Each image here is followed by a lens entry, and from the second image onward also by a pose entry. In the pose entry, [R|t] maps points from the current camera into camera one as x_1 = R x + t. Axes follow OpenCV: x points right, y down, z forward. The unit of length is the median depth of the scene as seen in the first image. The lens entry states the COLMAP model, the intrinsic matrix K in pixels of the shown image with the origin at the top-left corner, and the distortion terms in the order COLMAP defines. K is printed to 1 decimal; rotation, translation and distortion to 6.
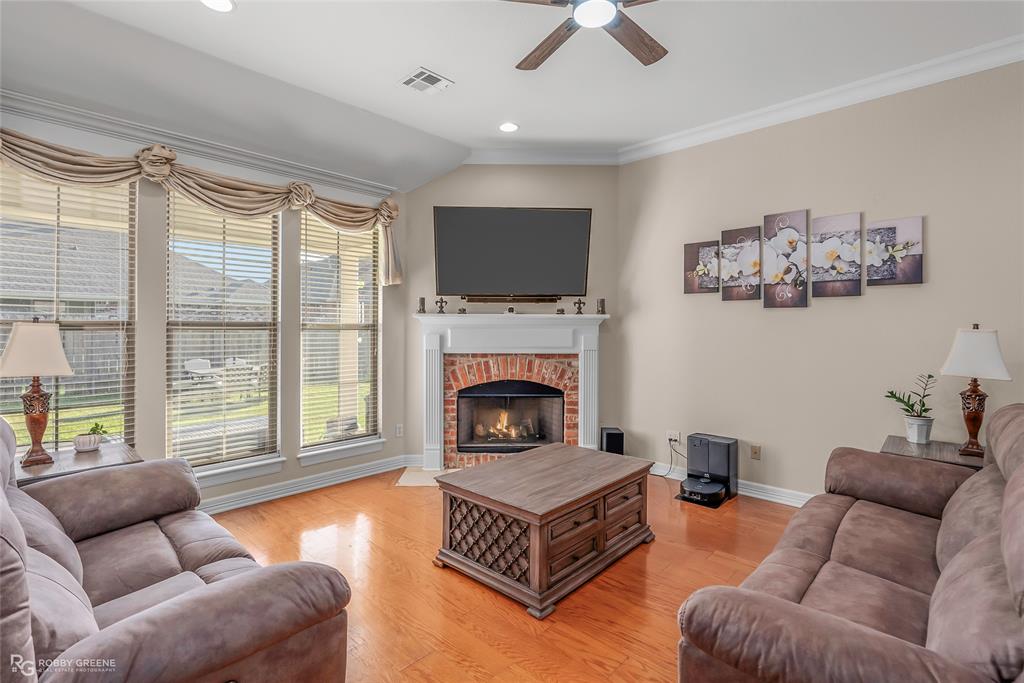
lens RADIAL K [[473.4, 0, 511.9], [0, 473.4, 327.5], [0, 0, 1]] dist [-0.007619, 0.003477]
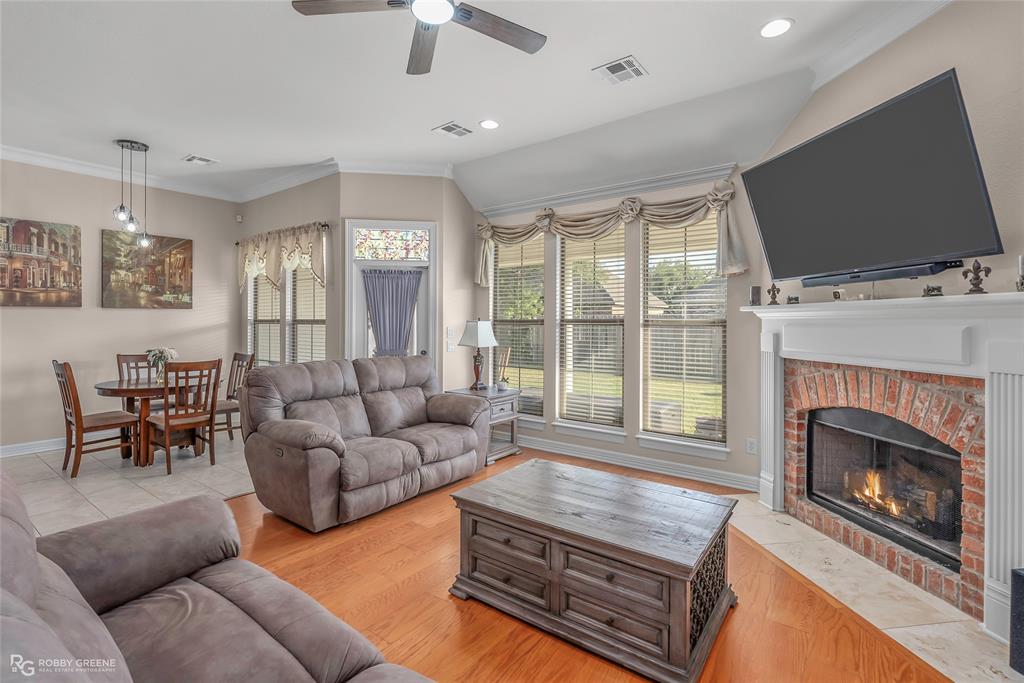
lens RADIAL K [[473.4, 0, 516.1], [0, 473.4, 322.9], [0, 0, 1]] dist [-0.007619, 0.003477]
pose [[0.112297, -0.003686, -0.993668, 0.555362], [-0.002931, 0.999988, -0.004041, 0.003519], [0.993670, 0.003366, 0.112285, 0.495650]]
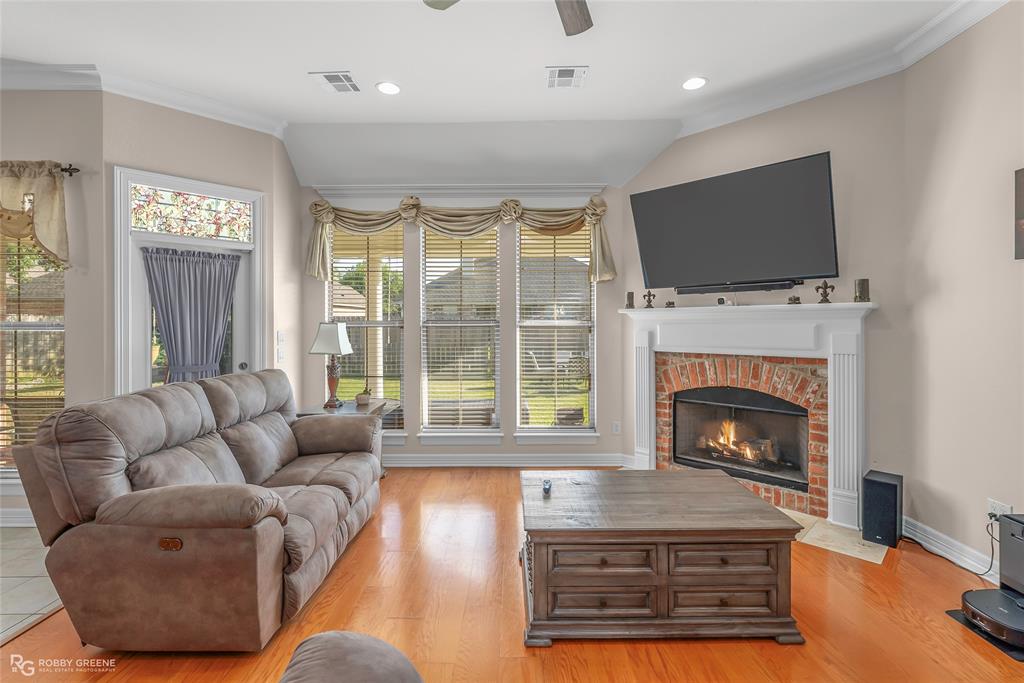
lens RADIAL K [[473.4, 0, 516.7], [0, 473.4, 323.0], [0, 0, 1]] dist [-0.007619, 0.003477]
pose [[0.681967, -0.007985, -0.731340, 0.345262], [0.007277, 0.999965, -0.004132, 0.001649], [0.731347, -0.002504, 0.682001, 0.179397]]
